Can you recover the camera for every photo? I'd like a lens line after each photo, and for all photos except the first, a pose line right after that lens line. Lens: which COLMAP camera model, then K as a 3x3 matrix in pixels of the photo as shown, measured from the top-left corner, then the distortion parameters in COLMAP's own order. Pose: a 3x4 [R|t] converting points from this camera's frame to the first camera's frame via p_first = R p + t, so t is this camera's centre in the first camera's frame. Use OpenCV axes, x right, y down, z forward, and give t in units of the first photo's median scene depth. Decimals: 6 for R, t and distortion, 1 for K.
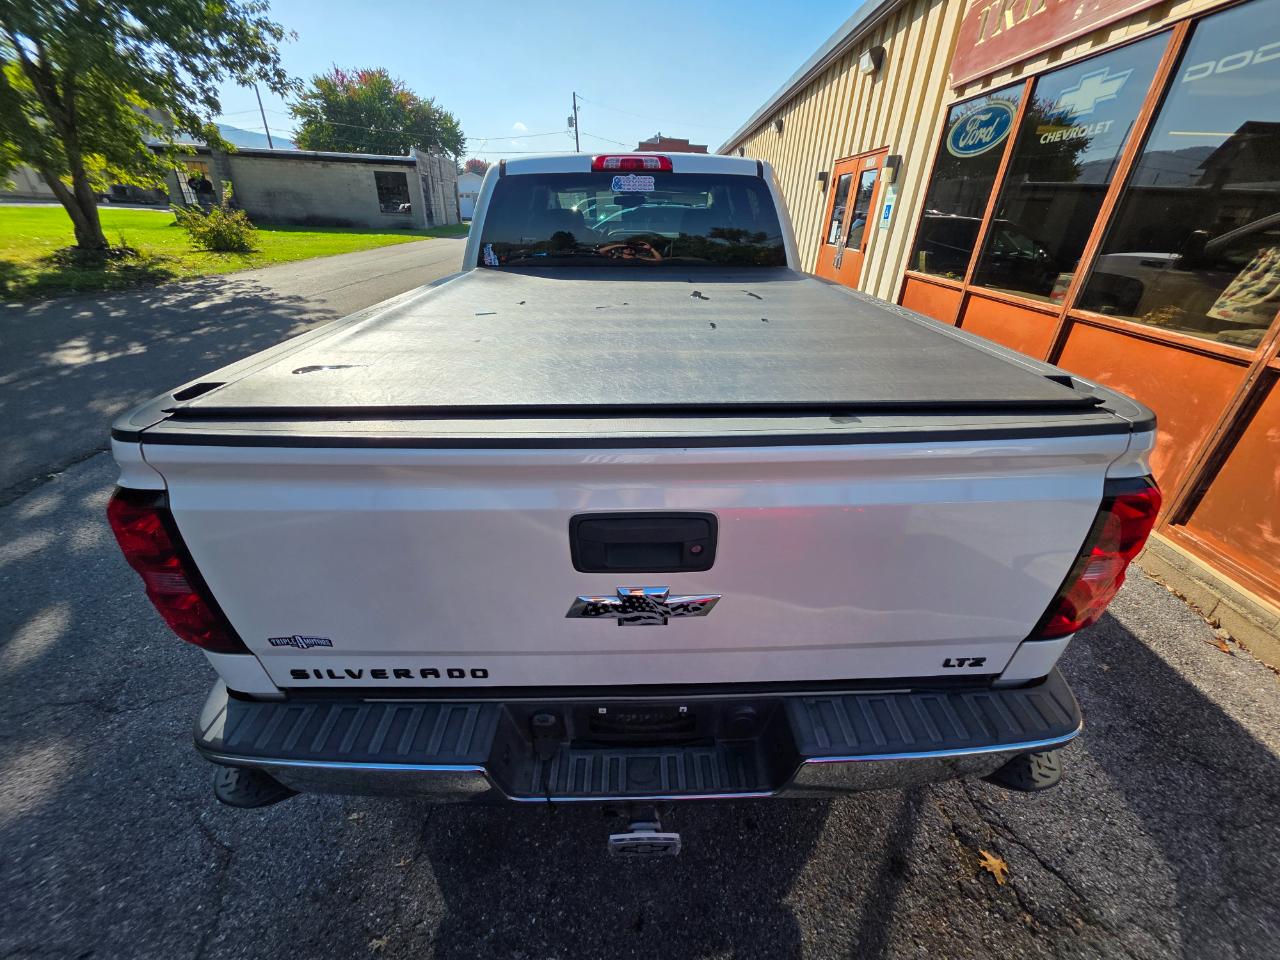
lens RADIAL K [[513.2, 0, 632.1], [0, 513.2, 472.1], [0, 0, 1]] dist [0.002691, -0.000910]
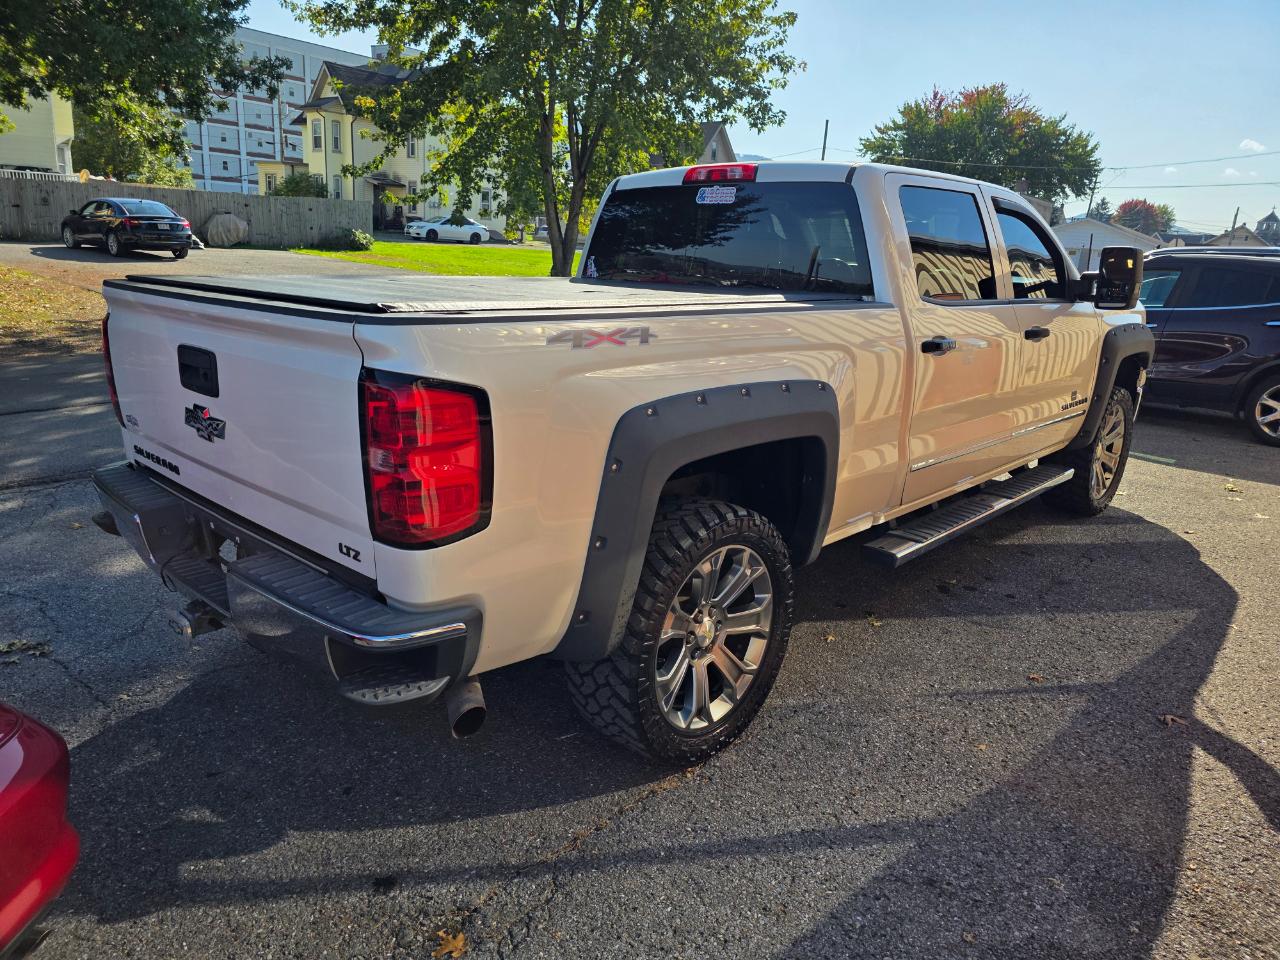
lens RADIAL K [[874.5, 0, 638.8], [0, 874.5, 474.3], [0, 0, 1]] dist [0.058451, -0.059008]
pose [[0.712463, 0.194498, -0.674216, 0.589757], [-0.355714, 0.928323, -0.108090, 0.050425], [0.604867, 0.316838, 0.730582, -0.014190]]
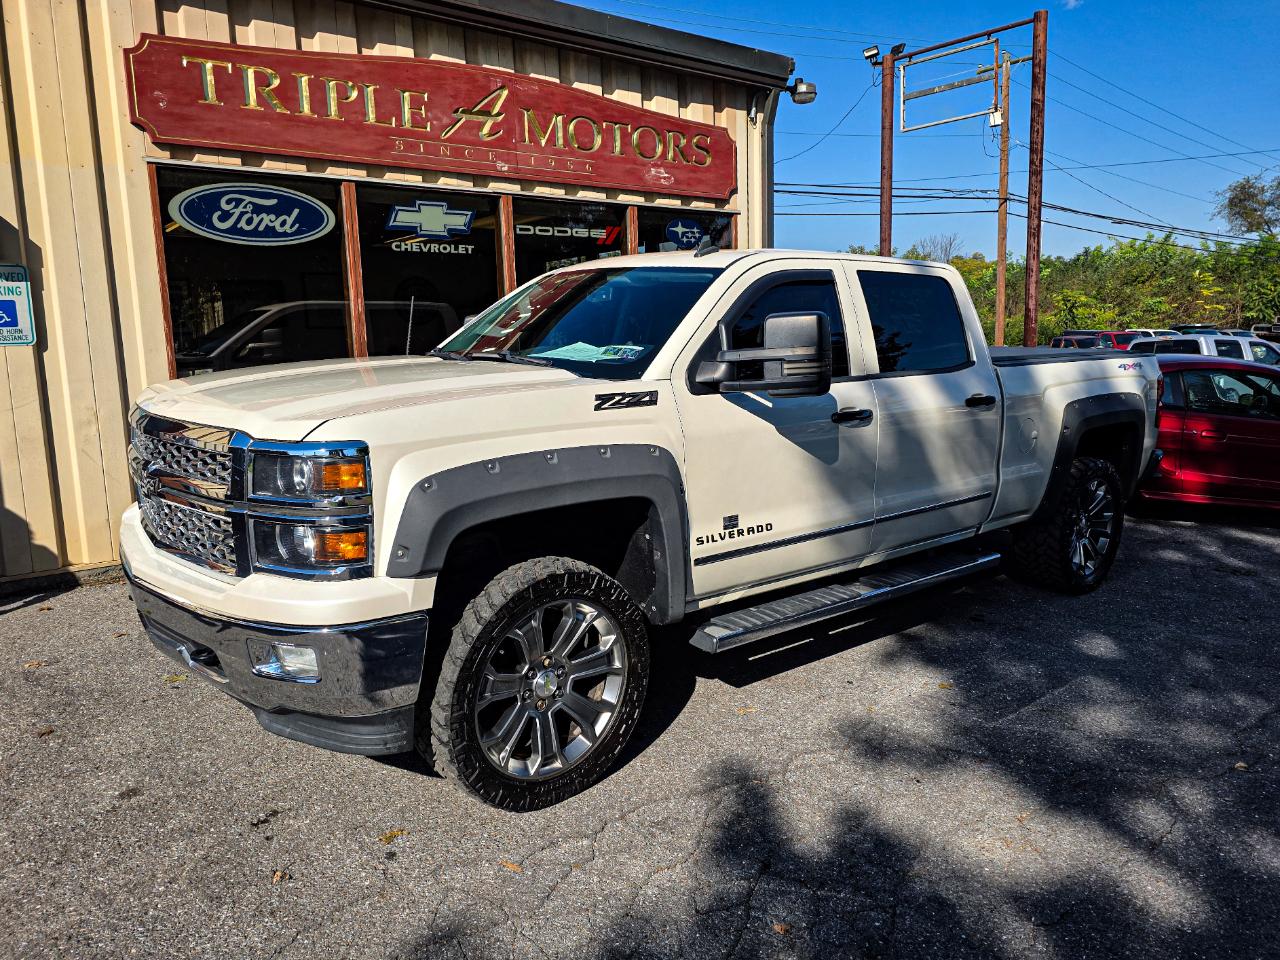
lens RADIAL K [[921.1, 0, 649.3], [0, 921.1, 458.1], [0, 0, 1]] dist [0.069464, -0.065619]
pose [[-0.648778, -0.117893, 0.751790, -0.790323], [0.348039, 0.832577, 0.430912, -0.775963], [-0.676725, 0.541219, -0.499125, 1.523549]]
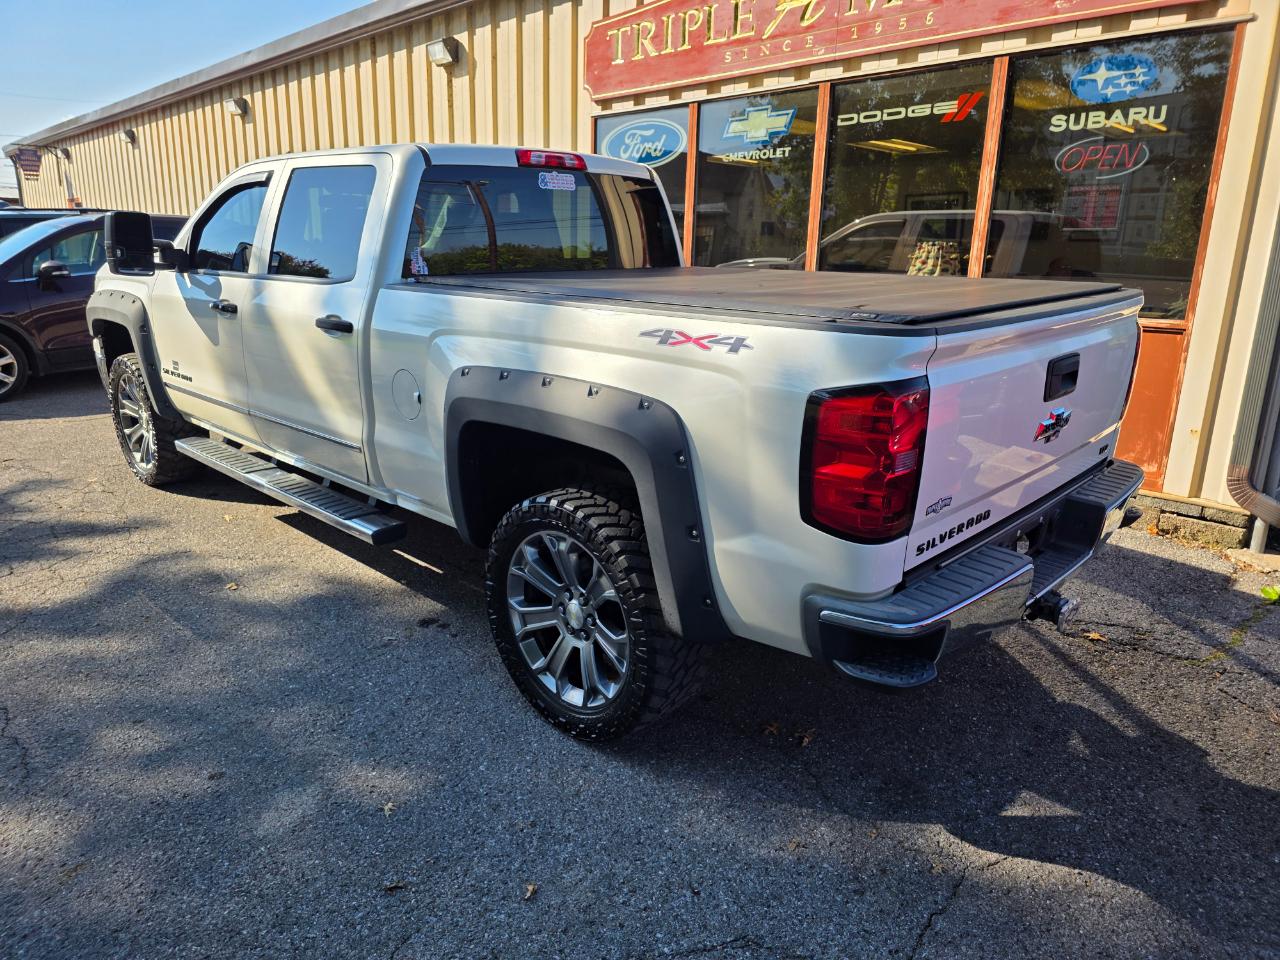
lens RADIAL K [[874.5, 0, 631.6], [0, 874.5, 478.2], [0, 0, 1]] dist [0.058451, -0.059008]
pose [[0.701822, -0.192064, 0.685972, -0.620573], [0.324777, 0.943331, -0.068159, 0.038727], [-0.634008, 0.270624, 0.724428, -0.024452]]
